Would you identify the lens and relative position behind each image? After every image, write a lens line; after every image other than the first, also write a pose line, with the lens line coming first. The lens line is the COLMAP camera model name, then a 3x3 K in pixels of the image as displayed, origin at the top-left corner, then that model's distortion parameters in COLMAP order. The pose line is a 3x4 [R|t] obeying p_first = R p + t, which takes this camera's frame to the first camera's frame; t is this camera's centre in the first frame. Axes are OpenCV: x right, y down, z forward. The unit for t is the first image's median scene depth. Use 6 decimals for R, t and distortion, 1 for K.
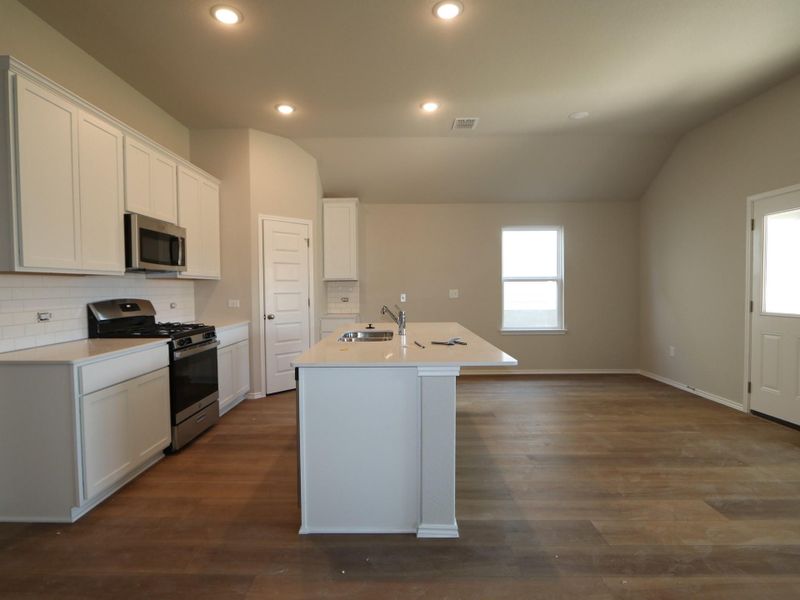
lens RADIAL K [[425.6, 0, 400.0], [0, 425.6, 300.0], [0, 0, 1]] dist [-0.004669, -0.002285]
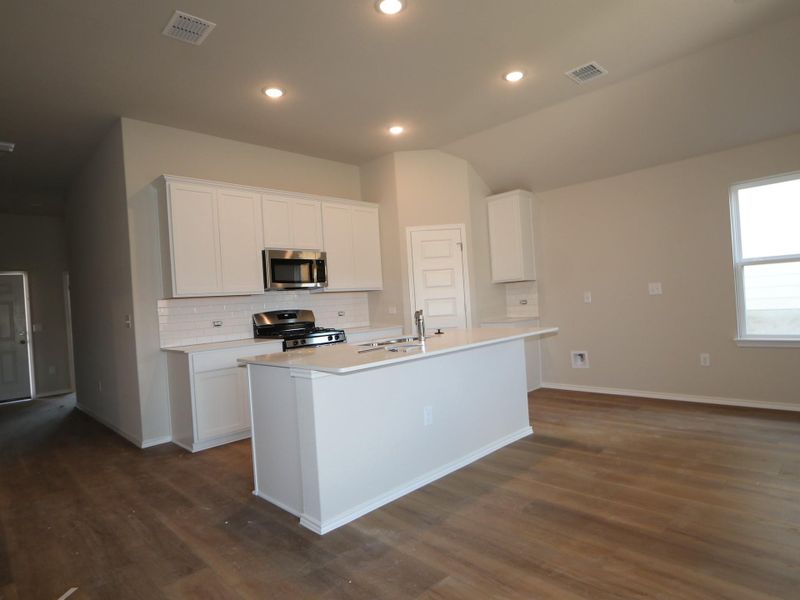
lens RADIAL K [[460.5, 0, 400.0], [0, 460.5, 300.0], [0, 0, 1]] dist [-0.000705, -0.000361]
pose [[0.706967, -0.039780, -0.706127, 0.576301], [0.036030, 0.999146, -0.020214, 0.007452], [0.706328, -0.011151, 0.707796, 0.183182]]
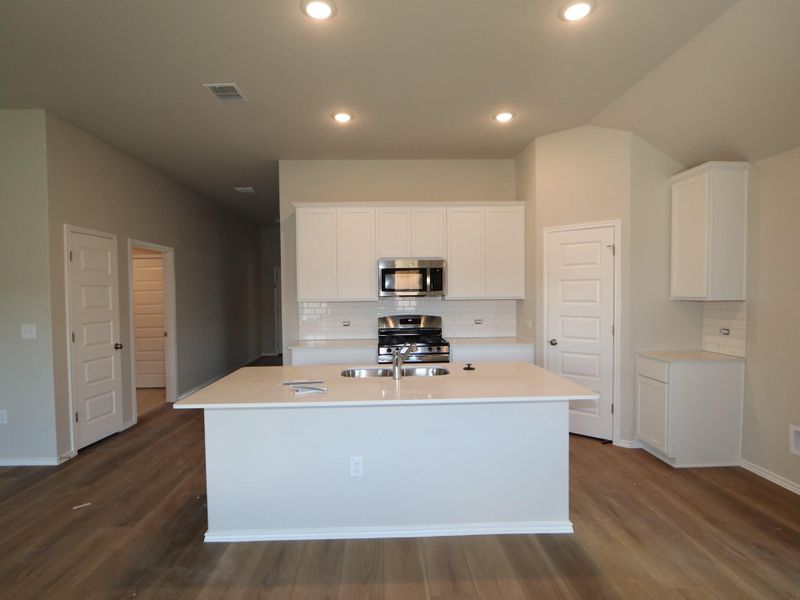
lens RADIAL K [[425.6, 0, 400.0], [0, 425.6, 300.0], [0, 0, 1]] dist [-0.004669, -0.002285]
pose [[0.031853, 0.026888, -0.999131, 0.689275], [-0.019552, 0.999464, 0.026274, -0.079077], [0.999301, 0.018698, 0.032362, 0.796881]]
